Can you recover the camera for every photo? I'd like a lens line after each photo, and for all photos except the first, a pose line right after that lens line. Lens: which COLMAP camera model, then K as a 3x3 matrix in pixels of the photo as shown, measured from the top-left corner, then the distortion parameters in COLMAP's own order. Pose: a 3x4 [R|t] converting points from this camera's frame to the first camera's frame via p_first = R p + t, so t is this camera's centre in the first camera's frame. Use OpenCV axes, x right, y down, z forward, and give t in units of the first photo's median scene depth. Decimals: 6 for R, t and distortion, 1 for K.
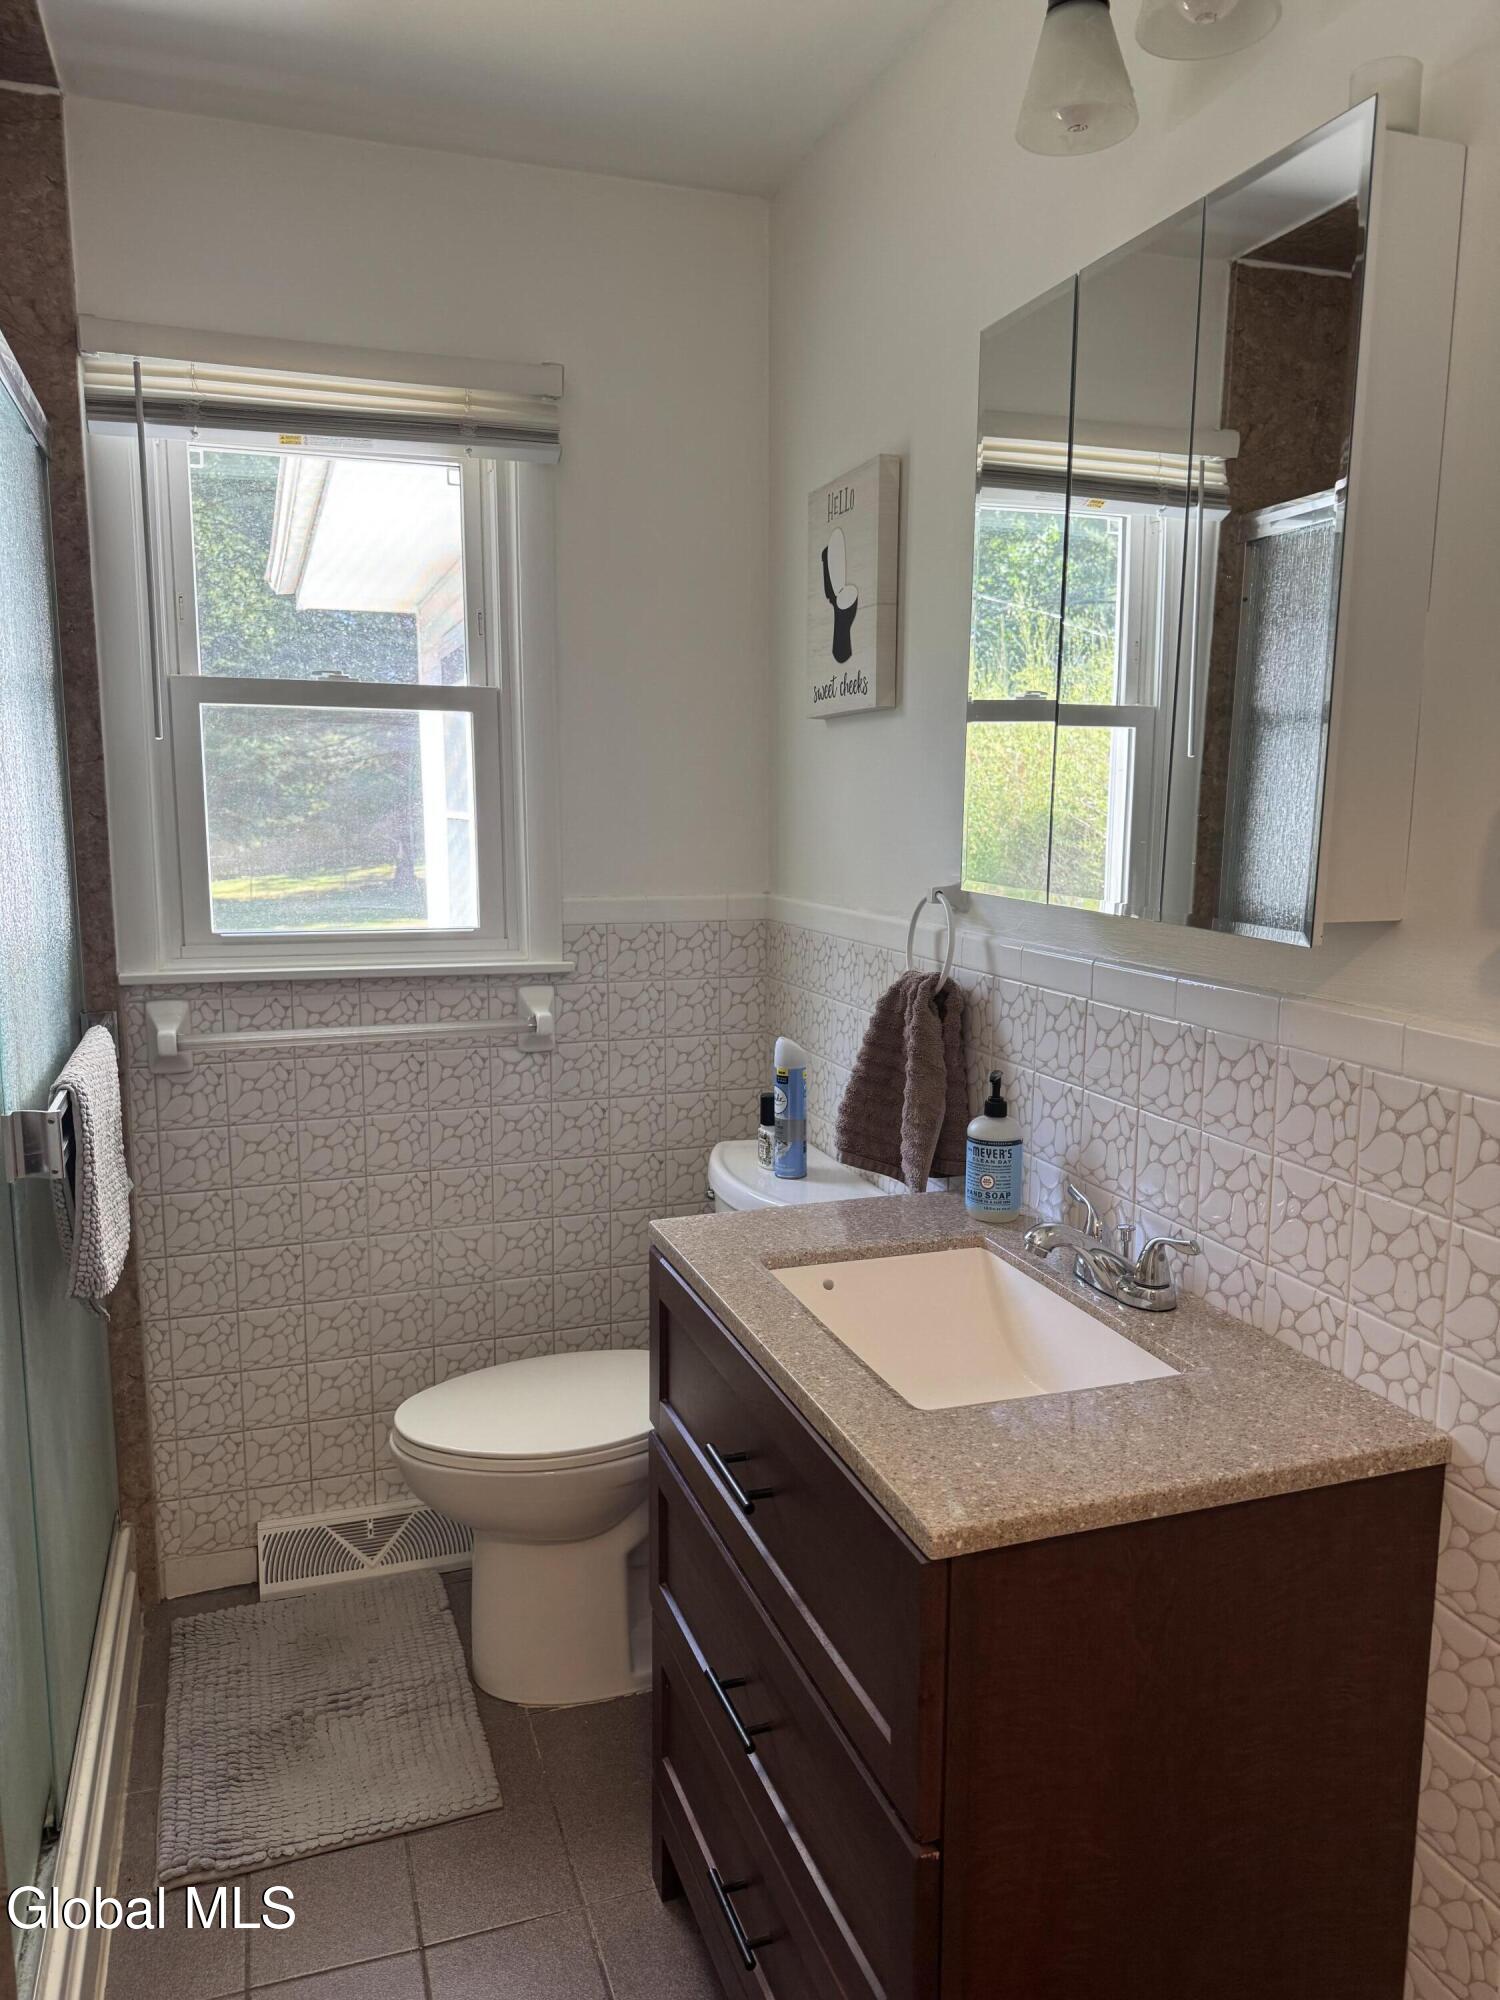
lens RADIAL K [[1429.4, 0, 750.0], [0, 1429.4, 1000.0], [0, 0, 1]] dist [0.011436, -0.005561]
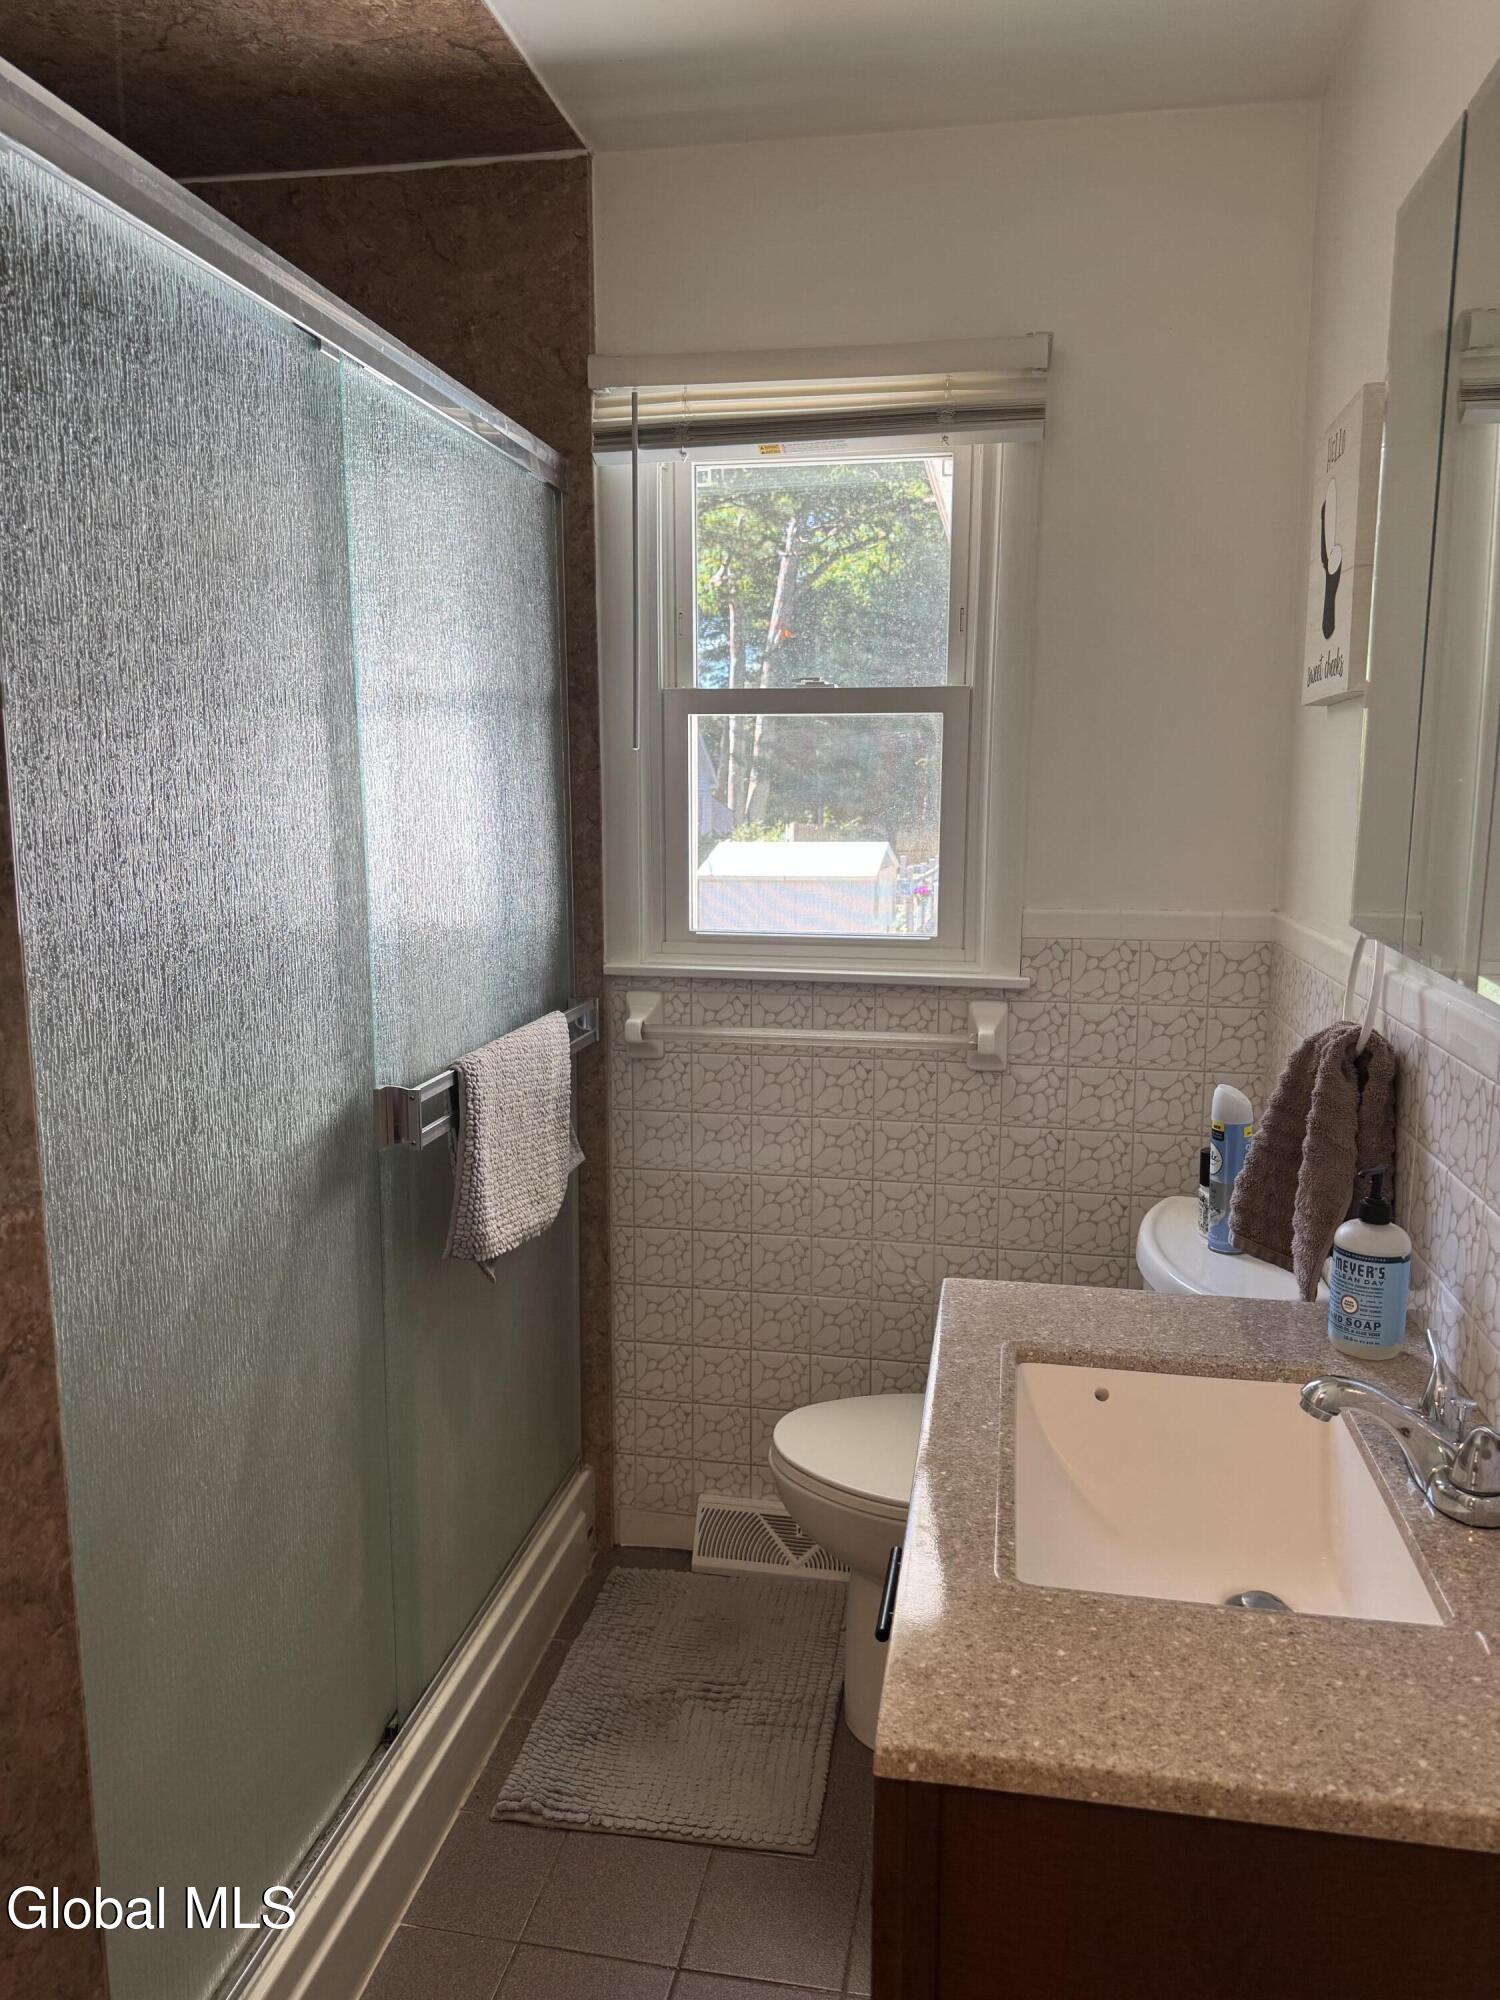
lens RADIAL K [[1421.5, 0, 761.1], [0, 1421.5, 994.7], [0, 0, 1]] dist [0.065039, -0.094962]
pose [[0.869887, 0.071268, -0.488075, 0.189165], [-0.069316, 0.997350, 0.022090, -0.026076], [0.488356, 0.014616, 0.872522, 0.112147]]
